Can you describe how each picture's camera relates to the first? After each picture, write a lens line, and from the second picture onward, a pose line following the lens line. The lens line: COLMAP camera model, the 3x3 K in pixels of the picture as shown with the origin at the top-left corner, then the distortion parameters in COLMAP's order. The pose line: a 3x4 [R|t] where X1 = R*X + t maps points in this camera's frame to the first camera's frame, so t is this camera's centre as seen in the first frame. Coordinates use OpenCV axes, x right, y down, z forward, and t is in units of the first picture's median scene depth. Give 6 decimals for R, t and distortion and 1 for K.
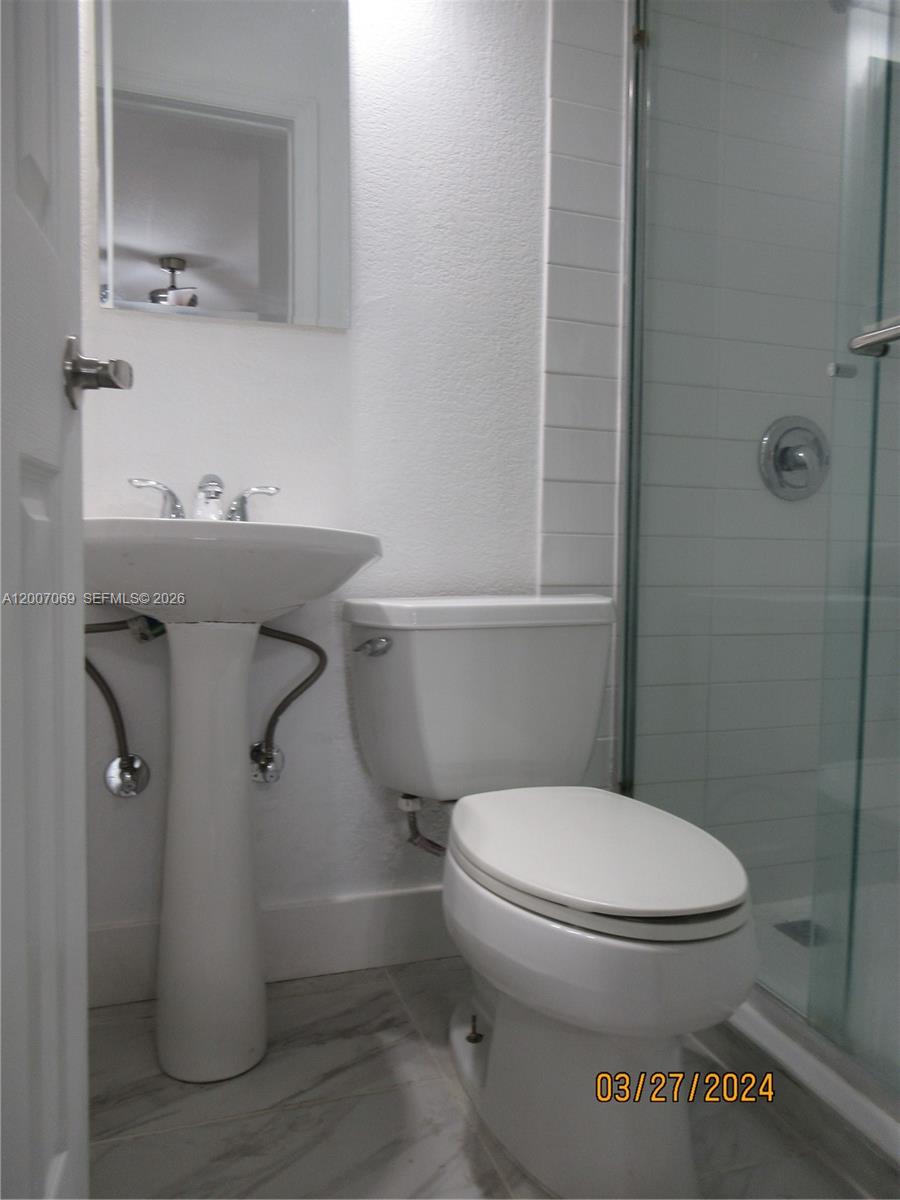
lens RADIAL K [[870.5, 0, 450.0], [0, 870.5, 600.0], [0, 0, 1]] dist [-0.027903, 0.005711]
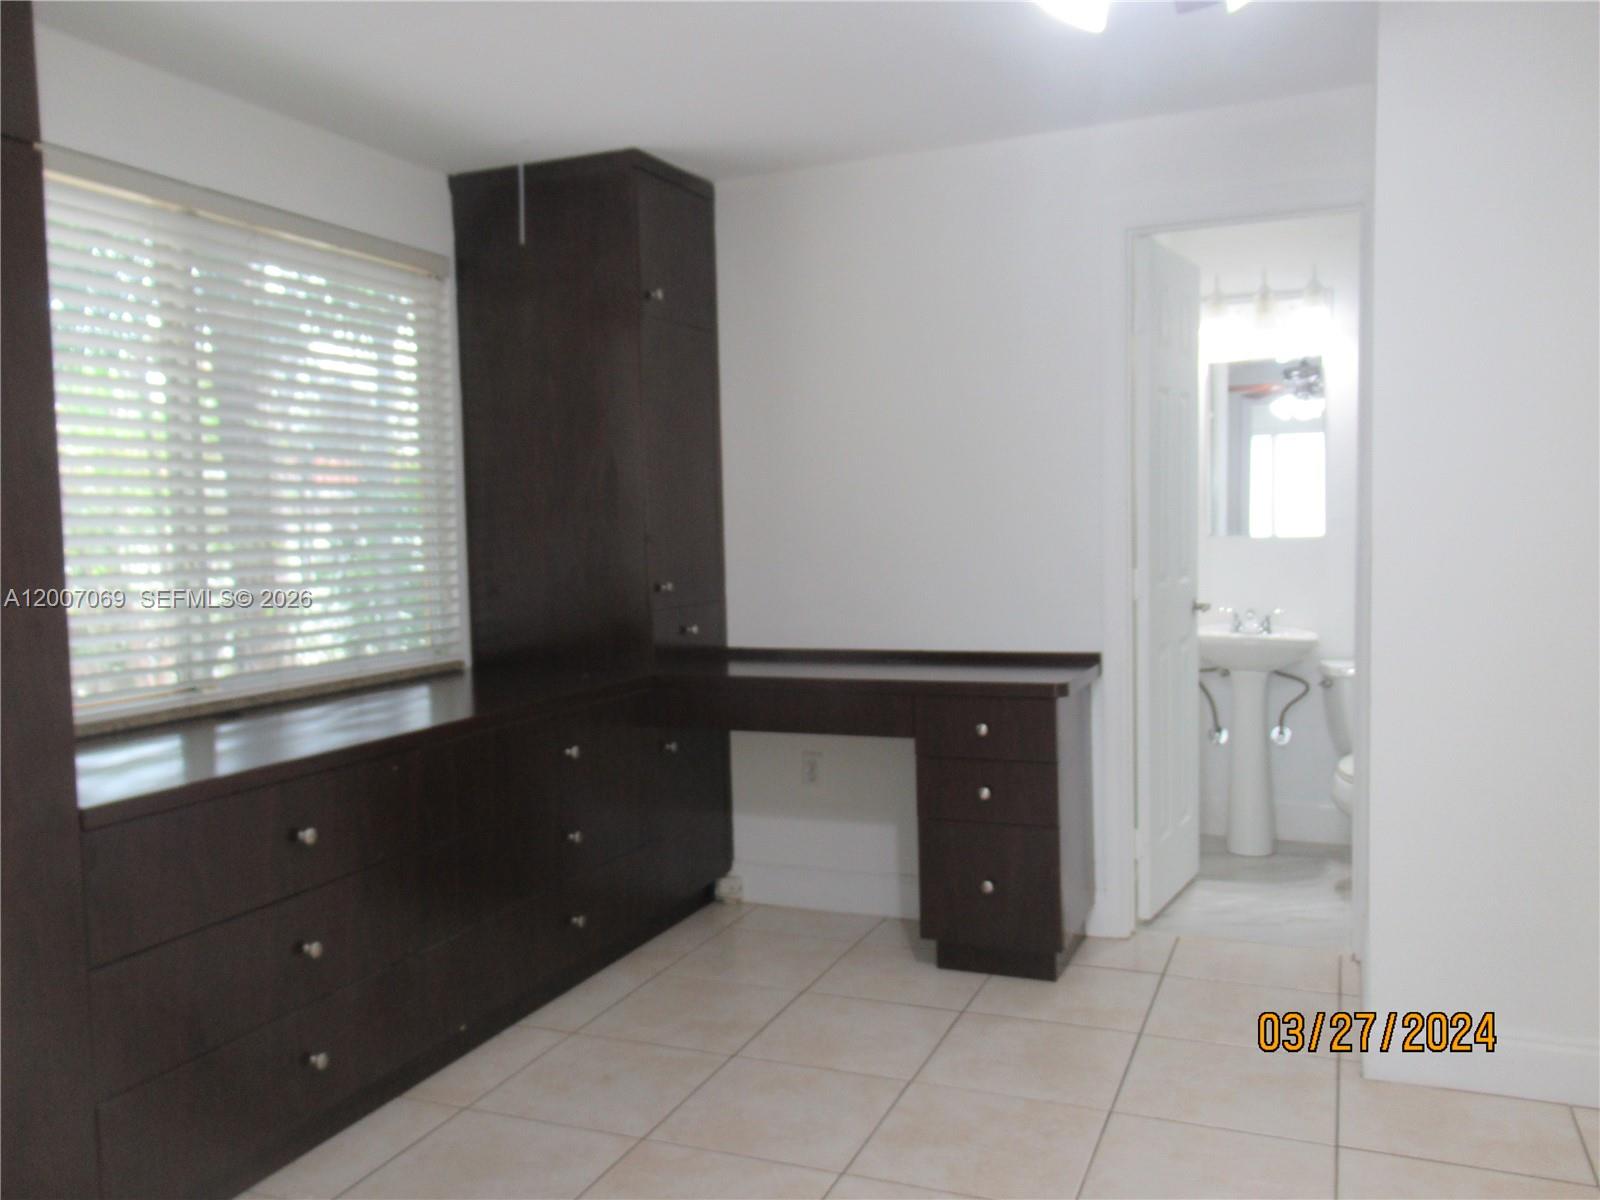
lens RADIAL K [[1268.7, 0, 800.0], [0, 1268.7, 600.0], [0, 0, 1]] dist [0.010229, 0.002984]
pose [[0.747518, 0.006363, -0.664211, 1.172709], [-0.016331, 0.999828, -0.008801, -0.121407], [0.664041, 0.017426, 0.747493, -2.564711]]
